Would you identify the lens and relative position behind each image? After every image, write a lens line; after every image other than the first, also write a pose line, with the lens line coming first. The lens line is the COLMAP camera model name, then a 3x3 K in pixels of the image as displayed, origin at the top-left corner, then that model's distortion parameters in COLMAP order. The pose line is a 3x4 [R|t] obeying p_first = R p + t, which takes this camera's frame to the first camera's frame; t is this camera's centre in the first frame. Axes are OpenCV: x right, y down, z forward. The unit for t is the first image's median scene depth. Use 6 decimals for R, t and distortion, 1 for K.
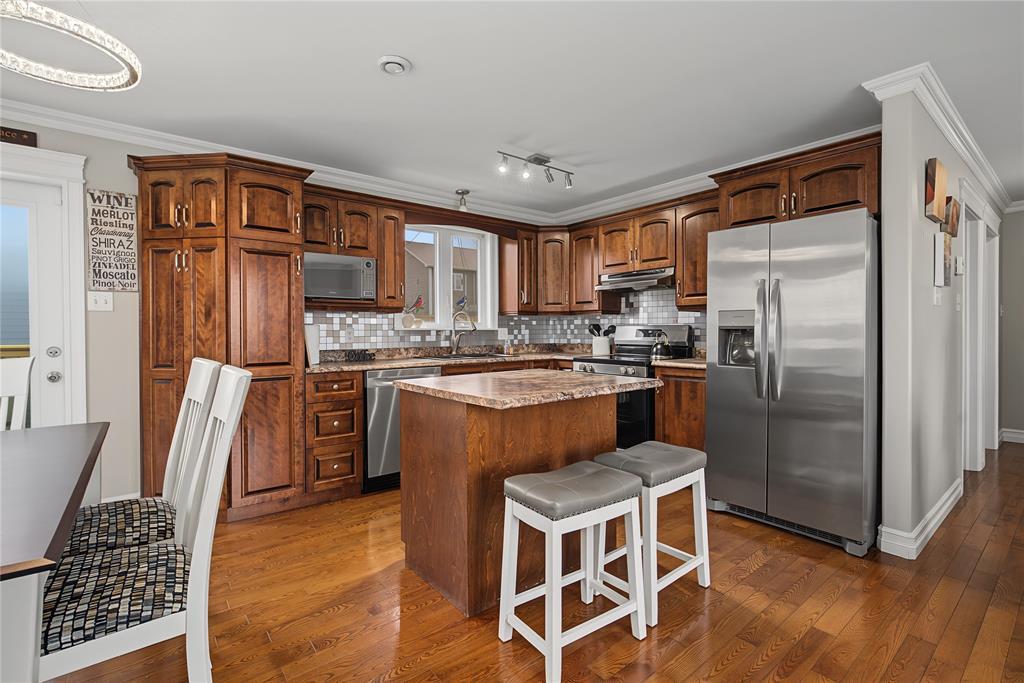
lens RADIAL K [[475.8, 0, 522.8], [0, 475.8, 334.9], [0, 0, 1]] dist [-0.007418, 0.000295]
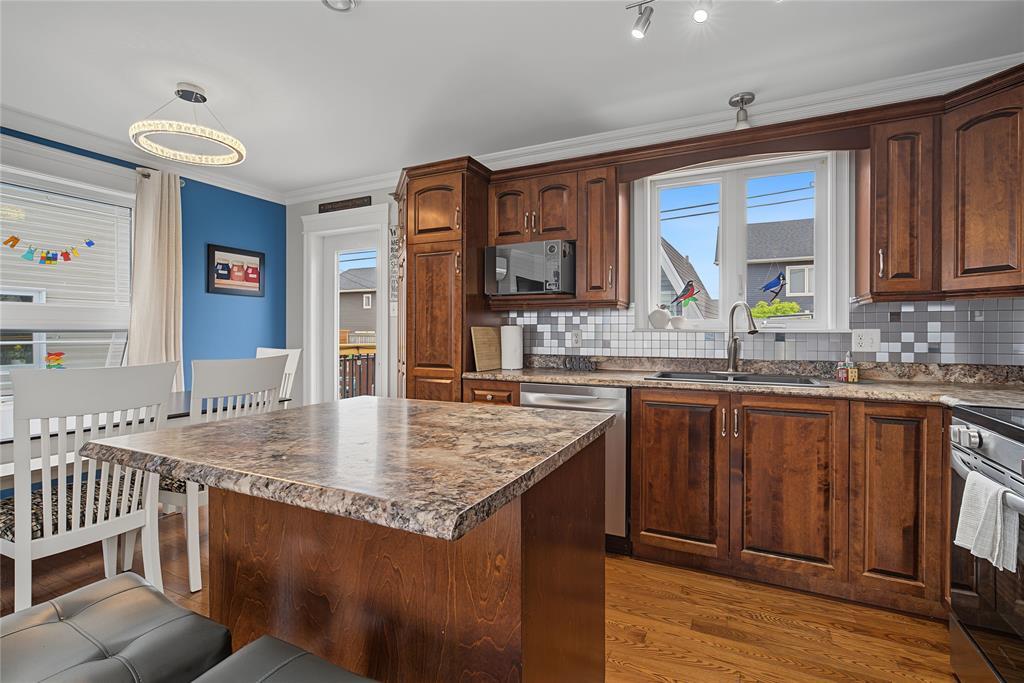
lens RADIAL K [[475.8, 0, 522.8], [0, 475.8, 334.9], [0, 0, 1]] dist [-0.007418, 0.000295]
pose [[0.403143, 0.008342, -0.915099, 0.446838], [-0.012649, 0.999914, 0.003543, -0.008081], [0.915050, 0.010147, 0.403214, 0.746666]]
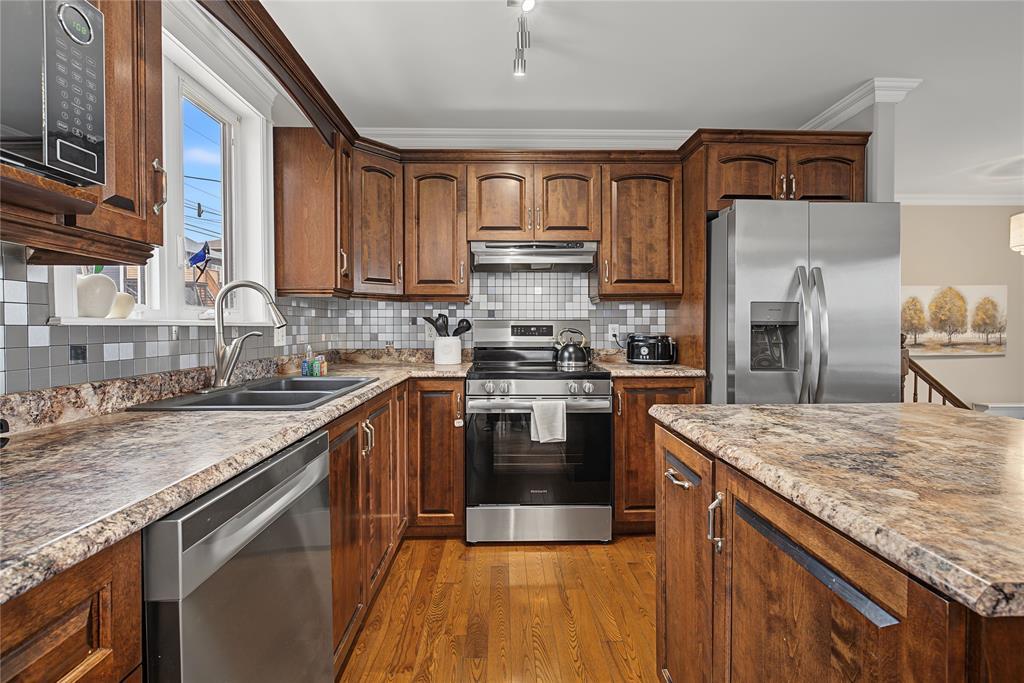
lens RADIAL K [[465.4, 0, 515.0], [0, 465.4, 332.9], [0, 0, 1]] dist [-0.002427, -0.000083]
pose [[0.619747, -0.008761, 0.784753, -0.436388], [0.006880, 0.999960, 0.005730, -0.007009], [-0.784772, 0.001848, 0.619782, 0.838433]]
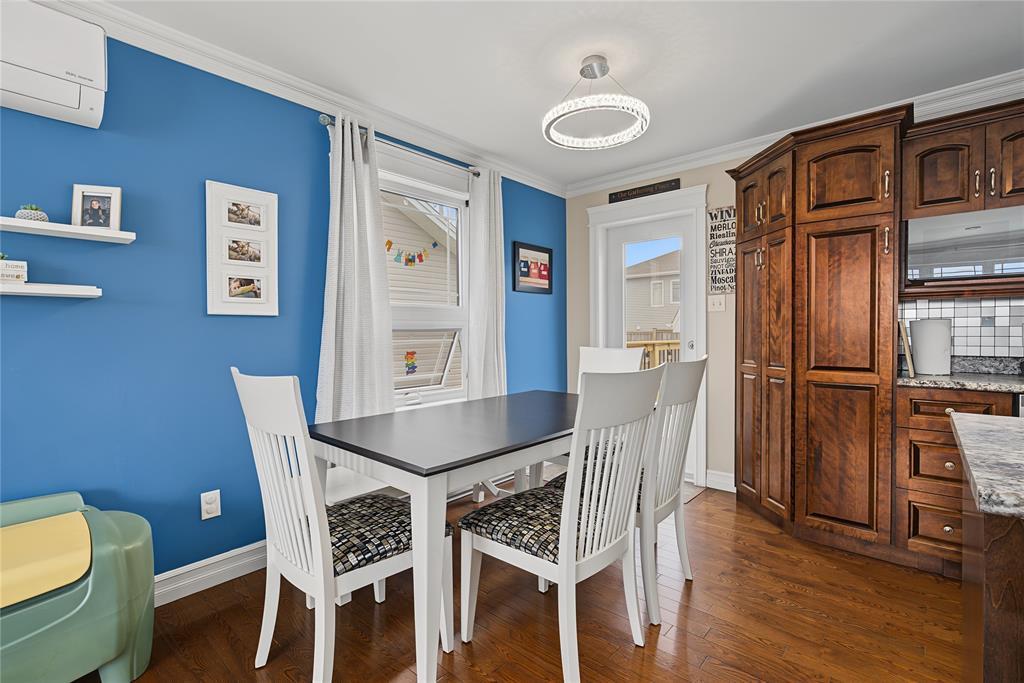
lens RADIAL K [[470.2, 0, 508.8], [0, 470.2, 339.2], [0, 0, 1]] dist [-0.002333, -0.000043]
pose [[0.140652, 0.020666, -0.989843, 0.182944], [-0.004210, 0.999786, 0.020276, -0.003061], [0.990050, 0.001315, 0.140709, 0.307085]]
